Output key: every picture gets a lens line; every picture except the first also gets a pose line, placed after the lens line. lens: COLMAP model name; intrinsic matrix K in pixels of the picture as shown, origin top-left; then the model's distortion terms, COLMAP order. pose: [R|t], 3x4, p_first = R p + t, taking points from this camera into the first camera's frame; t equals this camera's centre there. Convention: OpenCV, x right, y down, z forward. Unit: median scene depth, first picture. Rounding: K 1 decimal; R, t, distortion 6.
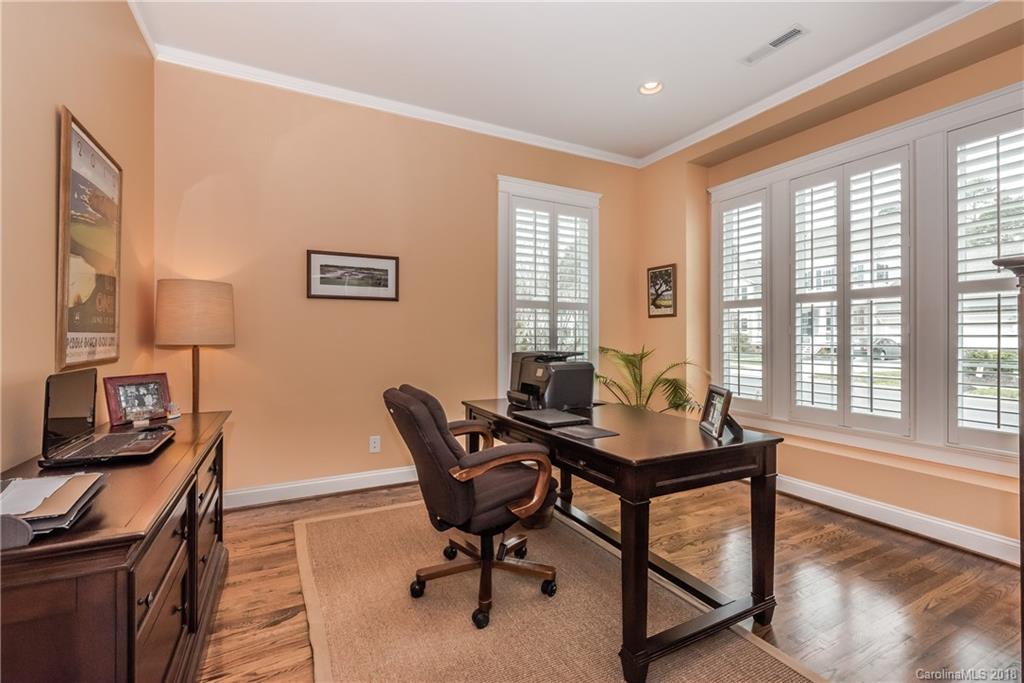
lens RADIAL K [[439.1, 0, 508.5], [0, 439.1, 339.2], [0, 0, 1]] dist [0.000721, 0.000118]
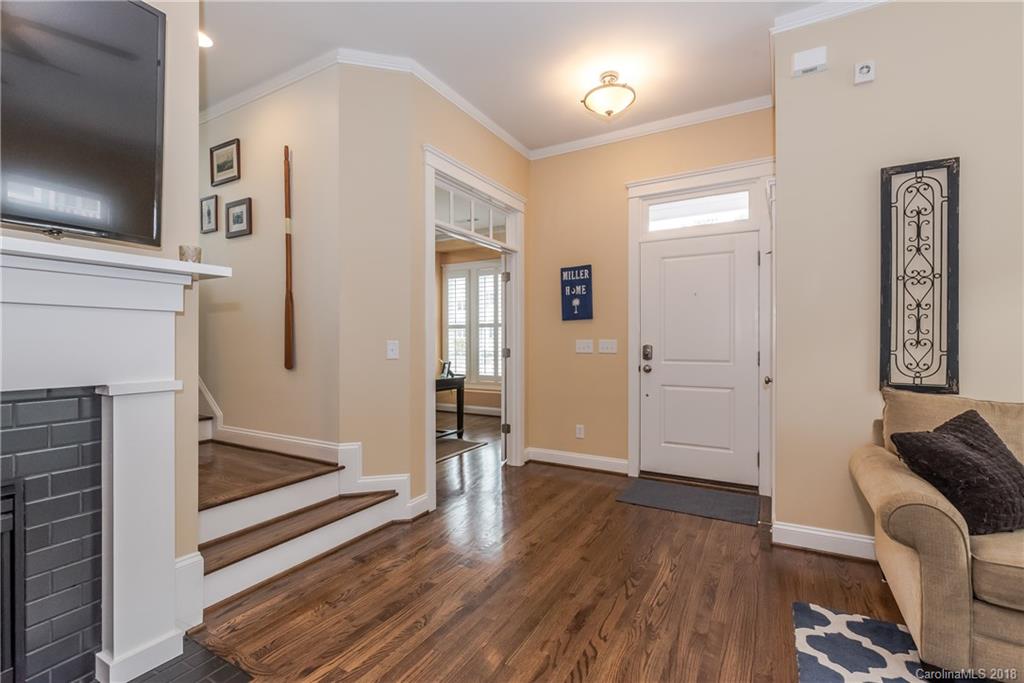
lens RADIAL K [[444.7, 0, 515.2], [0, 444.7, 343.3], [0, 0, 1]] dist [0.000993, 0.000212]
pose [[0.825390, 0.001284, 0.564562, -0.444272], [0.001495, 0.999989, -0.004459, 0.005104], [-0.564561, 0.004525, 0.825379, -0.925799]]
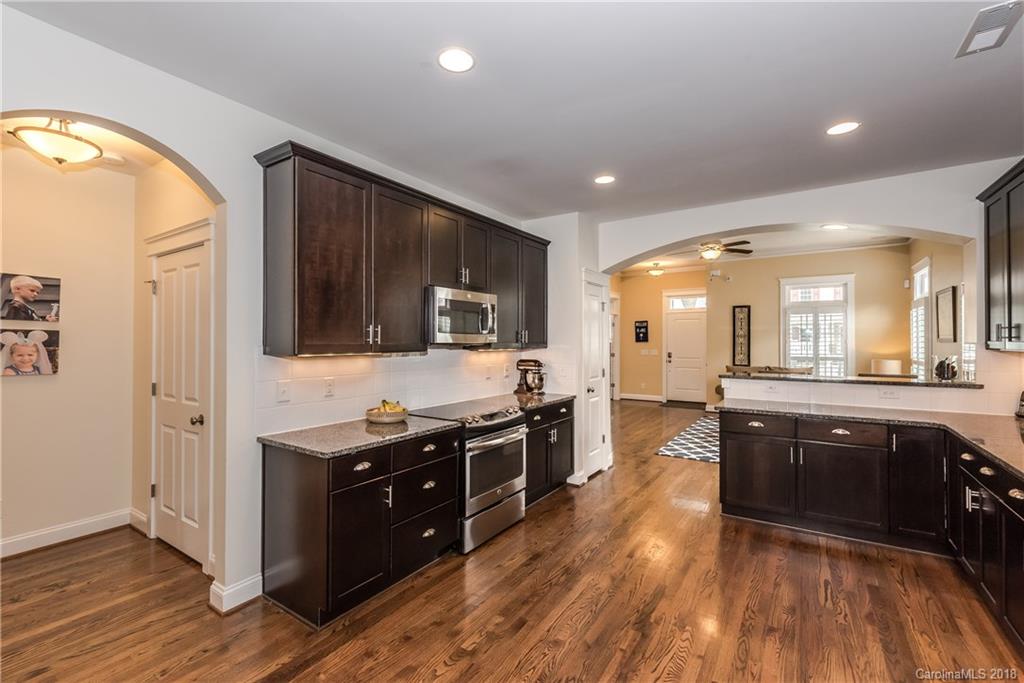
lens RADIAL K [[439.1, 0, 508.5], [0, 439.1, 339.2], [0, 0, 1]] dist [0.000721, 0.000118]
pose [[0.873883, 0.004085, 0.486119, -1.903095], [0.000902, 0.999949, -0.010025, -0.053668], [-0.486135, 0.009199, 0.873835, -2.226998]]
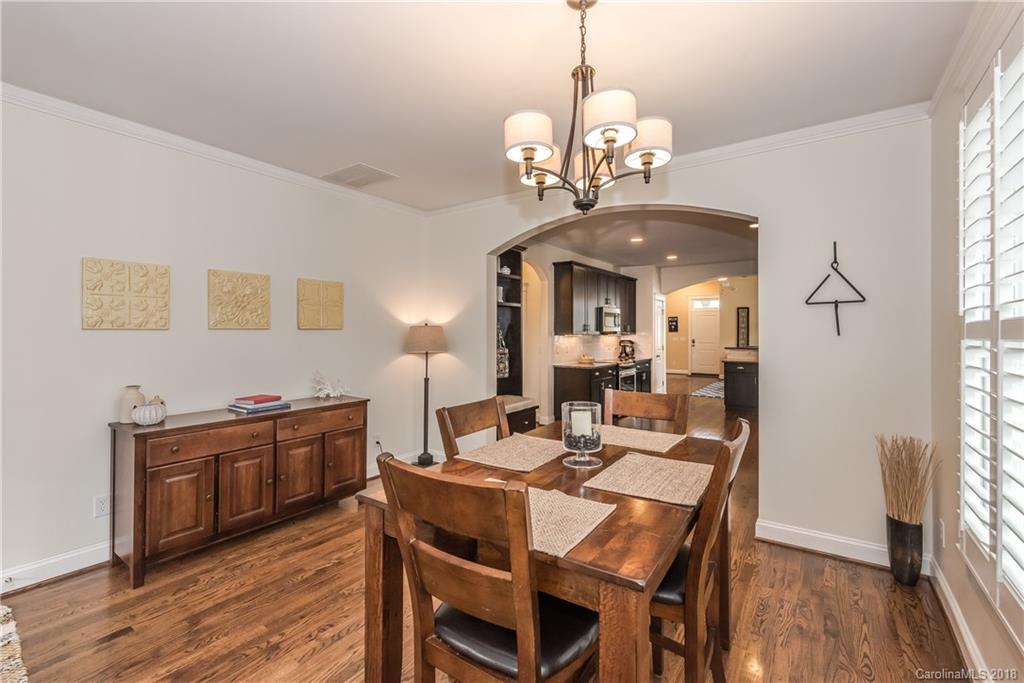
lens RADIAL K [[450.8, 0, 508.8], [0, 450.8, 342.3], [0, 0, 1]] dist [-0.000255, -0.000055]
pose [[0.882010, -0.009819, 0.471128, -3.089090], [0.002608, 0.999869, 0.015957, -0.036929], [-0.471223, -0.012845, 0.881921, -3.126690]]
